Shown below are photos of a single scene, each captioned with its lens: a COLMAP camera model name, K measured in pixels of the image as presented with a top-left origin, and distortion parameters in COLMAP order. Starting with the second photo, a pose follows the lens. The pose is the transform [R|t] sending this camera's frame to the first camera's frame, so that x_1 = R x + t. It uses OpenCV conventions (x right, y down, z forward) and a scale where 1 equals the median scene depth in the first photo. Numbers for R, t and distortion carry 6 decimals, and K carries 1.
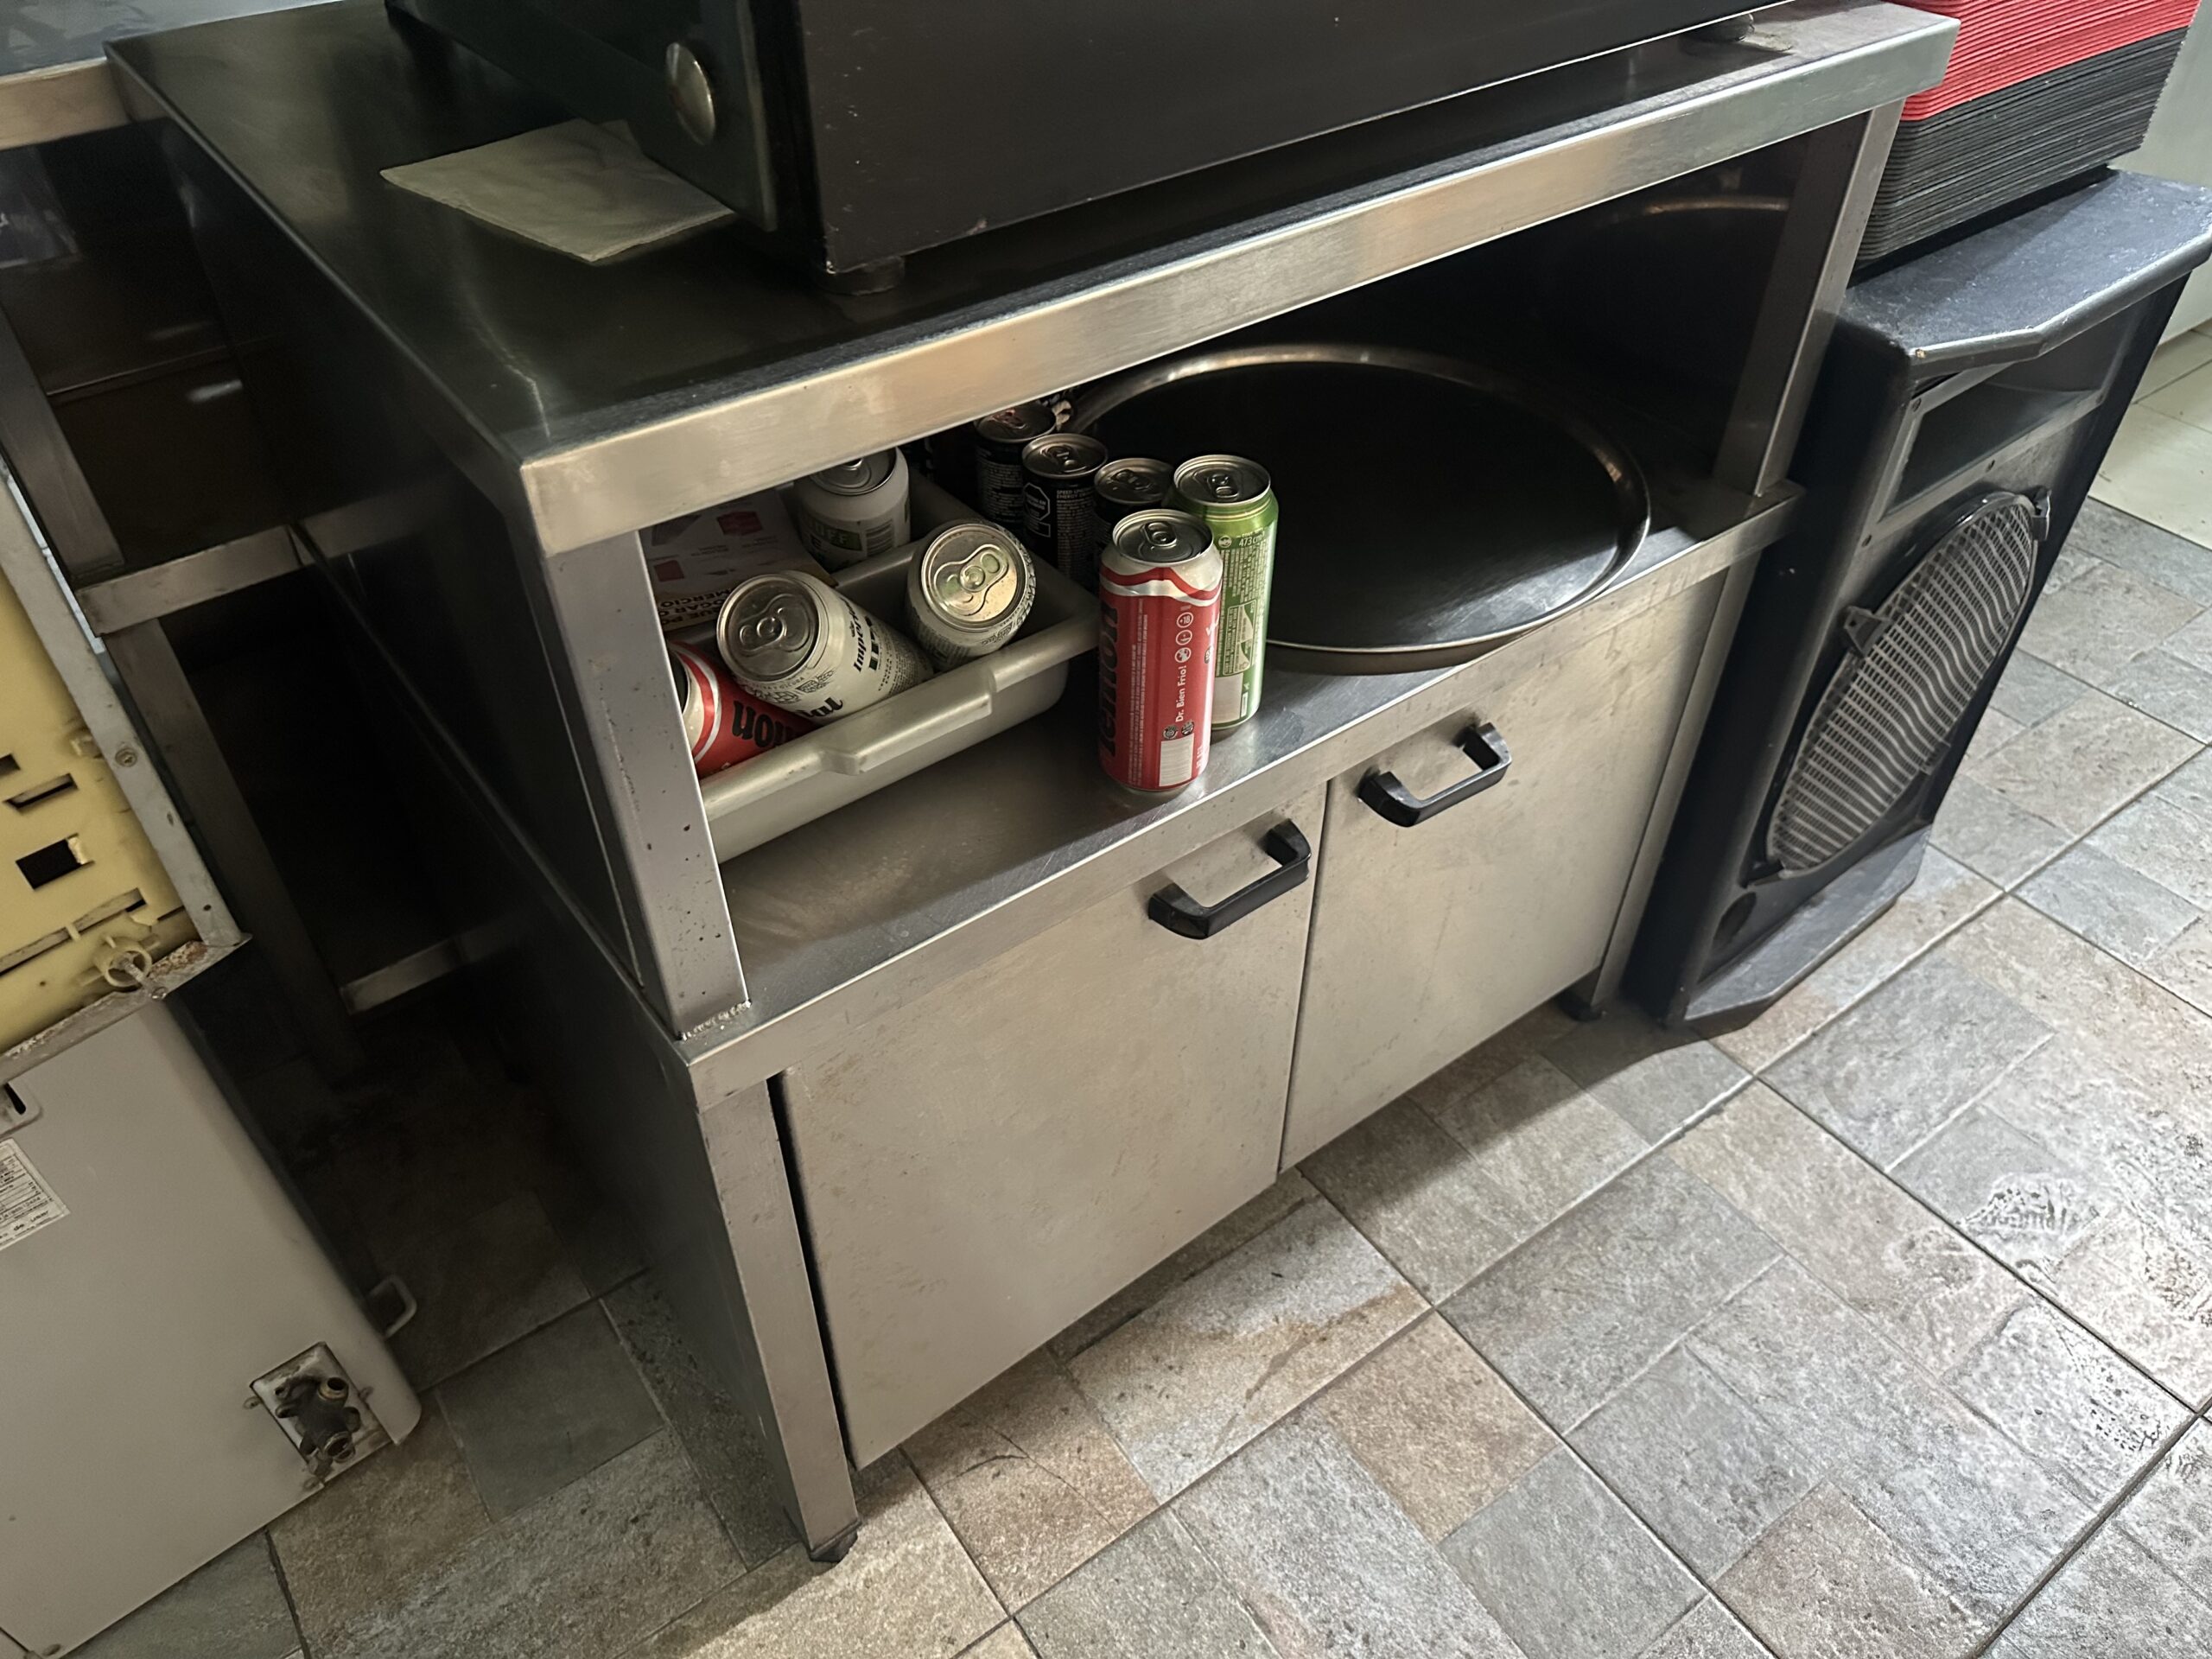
lens RADIAL K [[1586.2, 0, 1106.0], [0, 1586.2, 829.5], [0, 0, 1]] dist [0.008169, -0.040061]
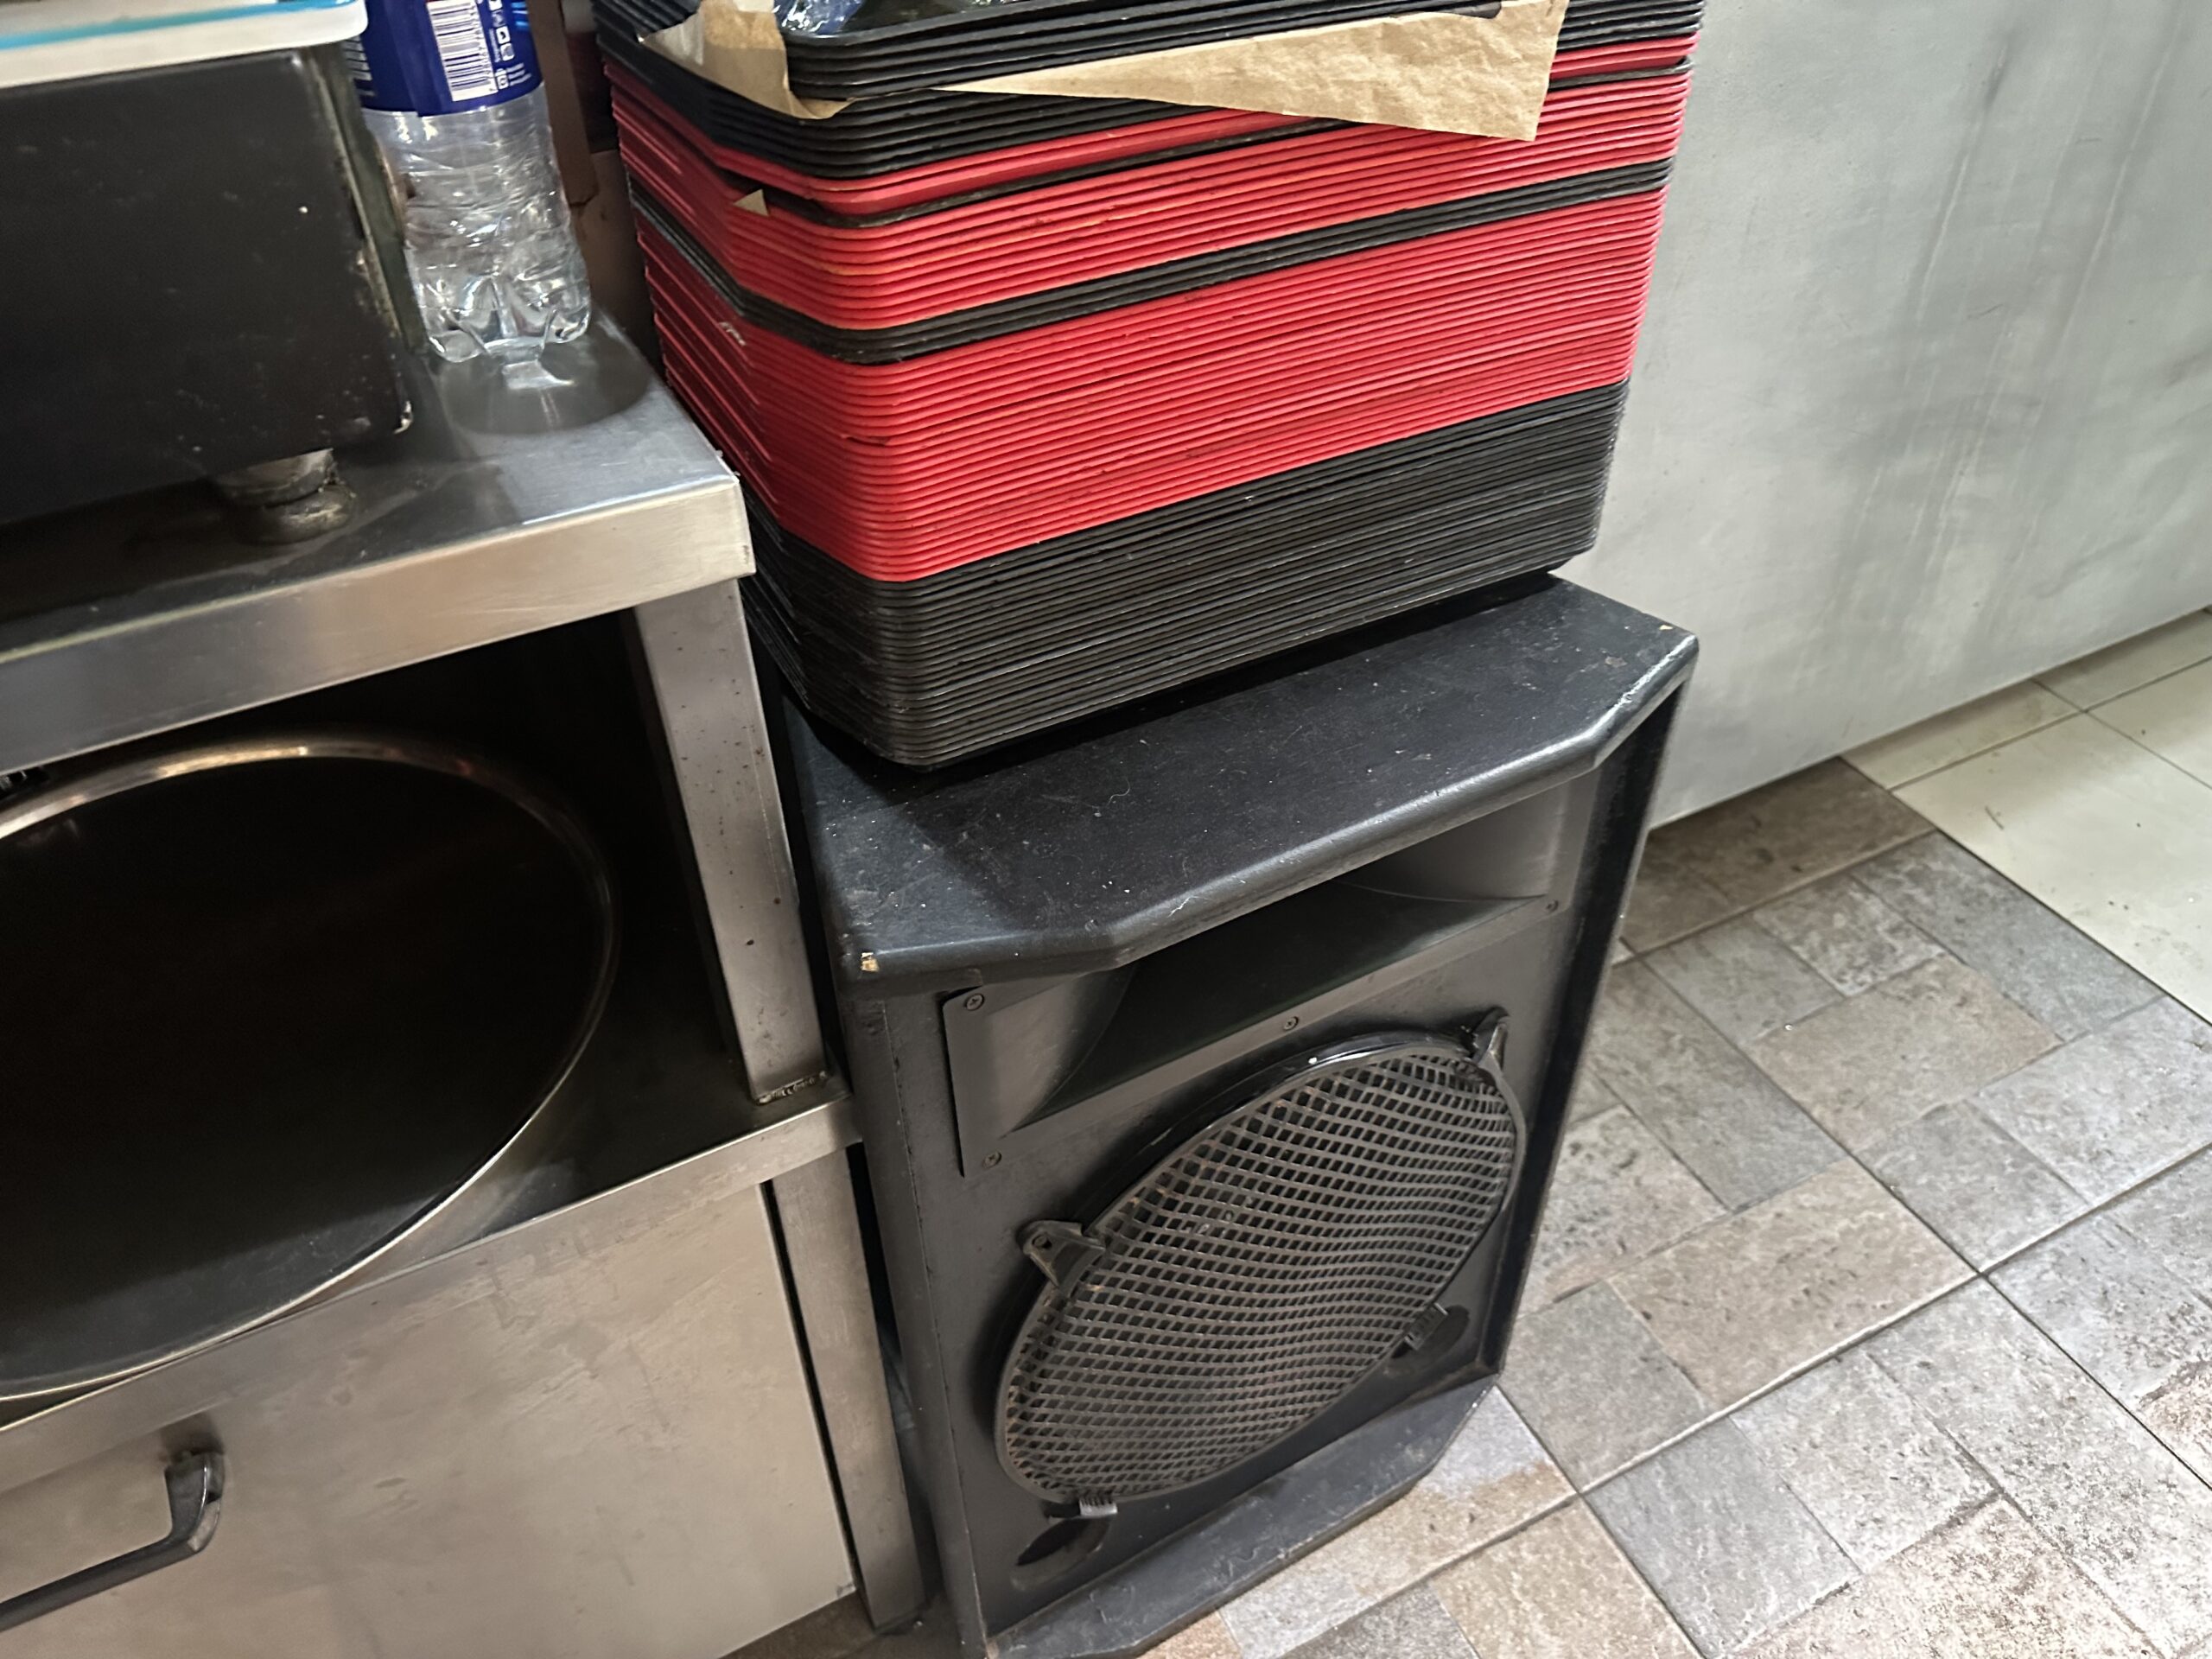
lens RADIAL K [[1658.0, 0, 1106.4], [0, 1658.0, 791.8], [0, 0, 1]] dist [-0.006990, -0.006961]
pose [[0.986739, 0.081718, -0.140242, 0.390158], [-0.089400, 0.994771, -0.049377, -0.192709], [0.135474, 0.061260, 0.988885, 0.198372]]
